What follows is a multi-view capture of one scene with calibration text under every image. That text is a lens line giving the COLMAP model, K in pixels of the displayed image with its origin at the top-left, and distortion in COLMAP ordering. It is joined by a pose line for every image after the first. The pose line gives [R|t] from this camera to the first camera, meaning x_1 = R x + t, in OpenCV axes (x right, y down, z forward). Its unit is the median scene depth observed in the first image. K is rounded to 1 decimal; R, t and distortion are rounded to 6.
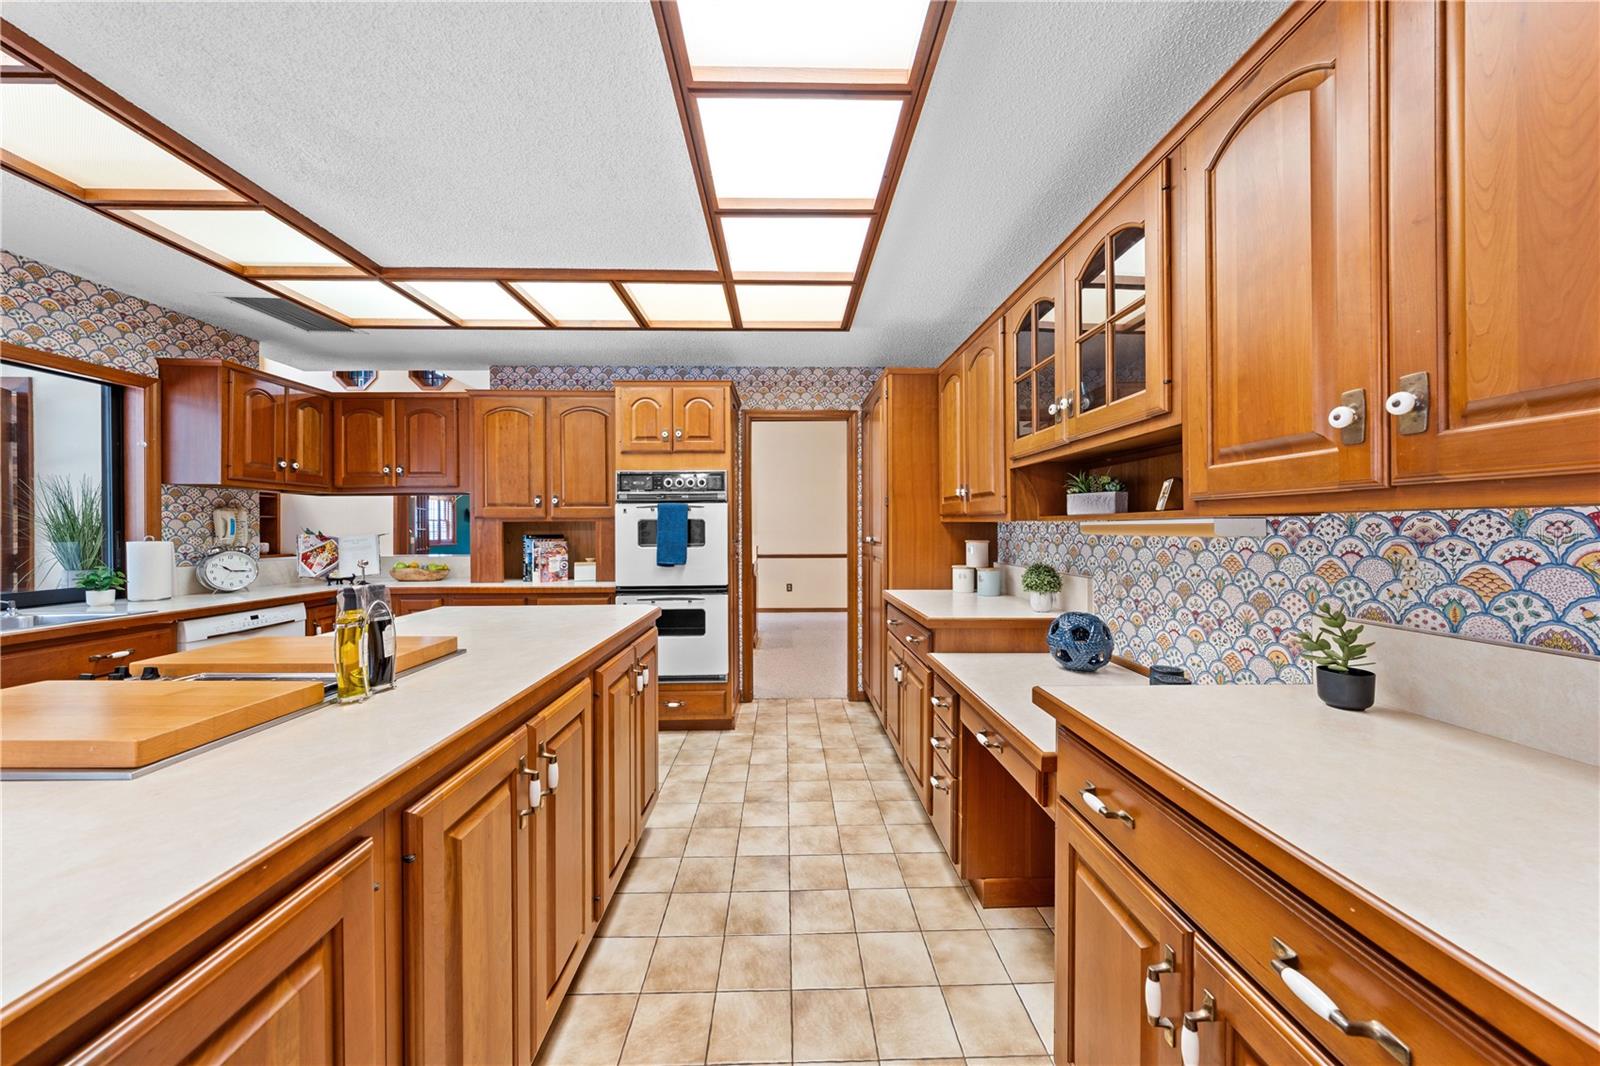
lens RADIAL K [[540.5, 0, 801.9], [0, 540.5, 528.5], [0, 0, 1]] dist [-0.007442, 0.000717]
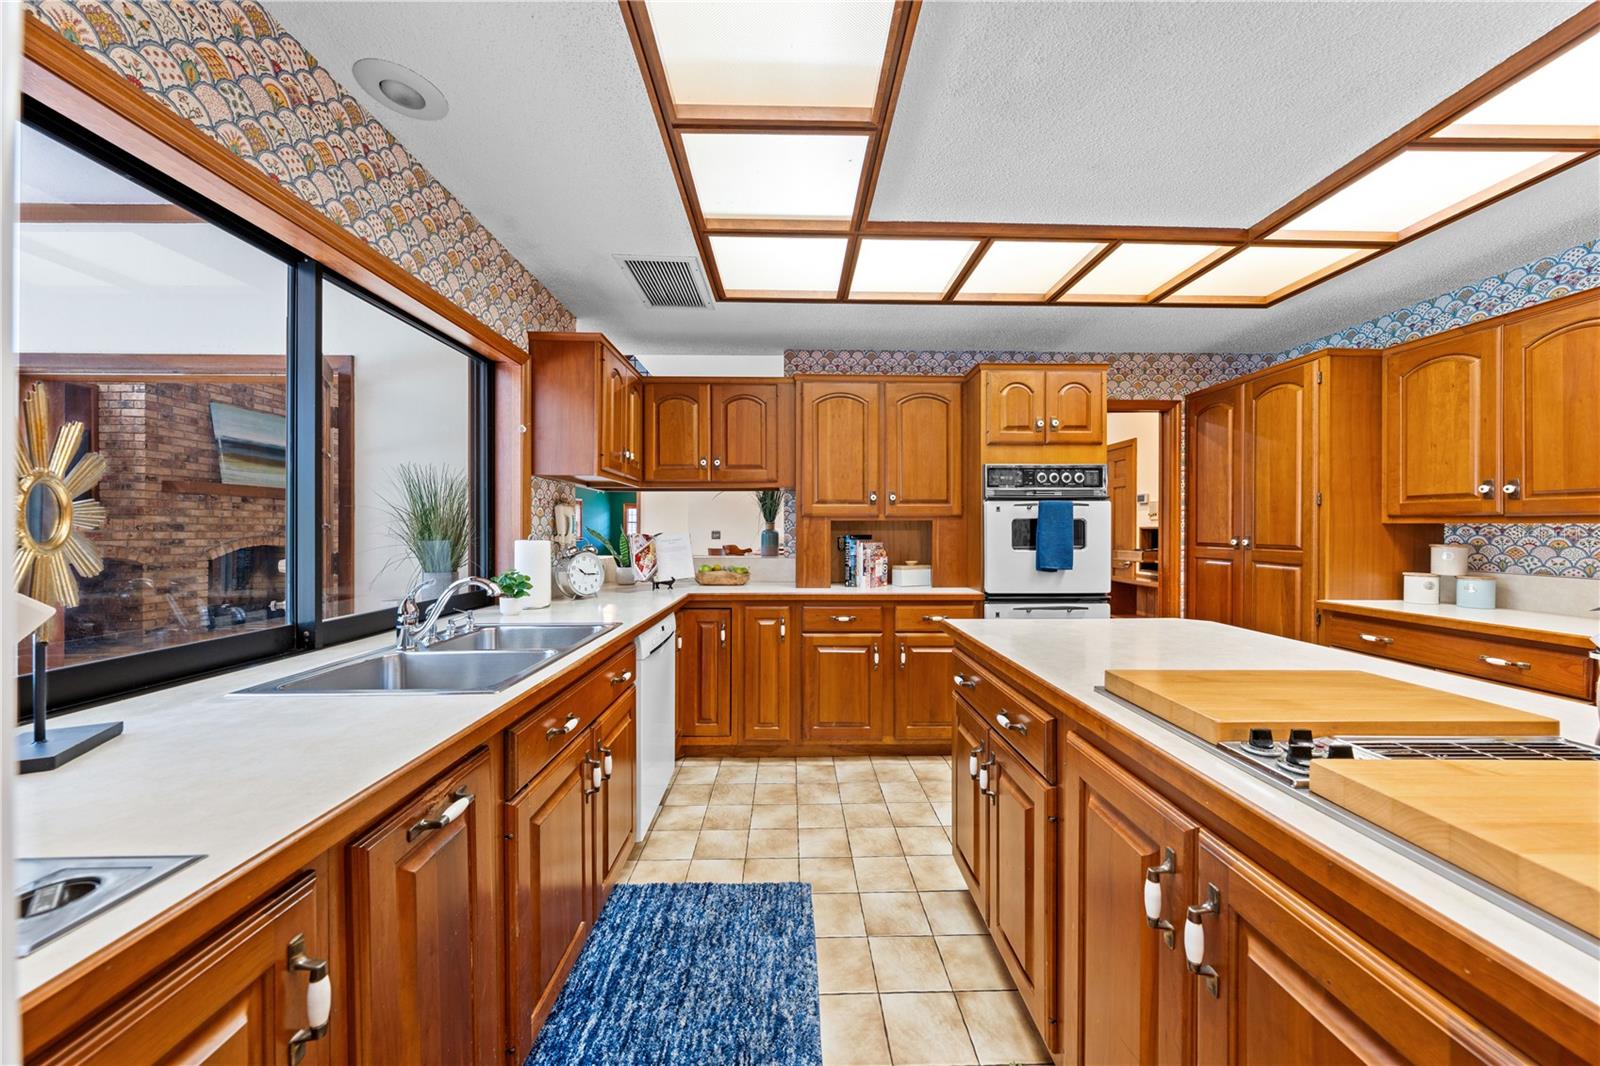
lens RADIAL K [[540.5, 0, 802.5], [0, 540.5, 529.8], [0, 0, 1]] dist [-0.007442, 0.000717]
pose [[0.999927, 0.005391, -0.010792, -0.668089], [-0.005402, 0.999985, -0.000933, 0.004517], [0.010787, 0.000991, 0.999941, 0.109169]]
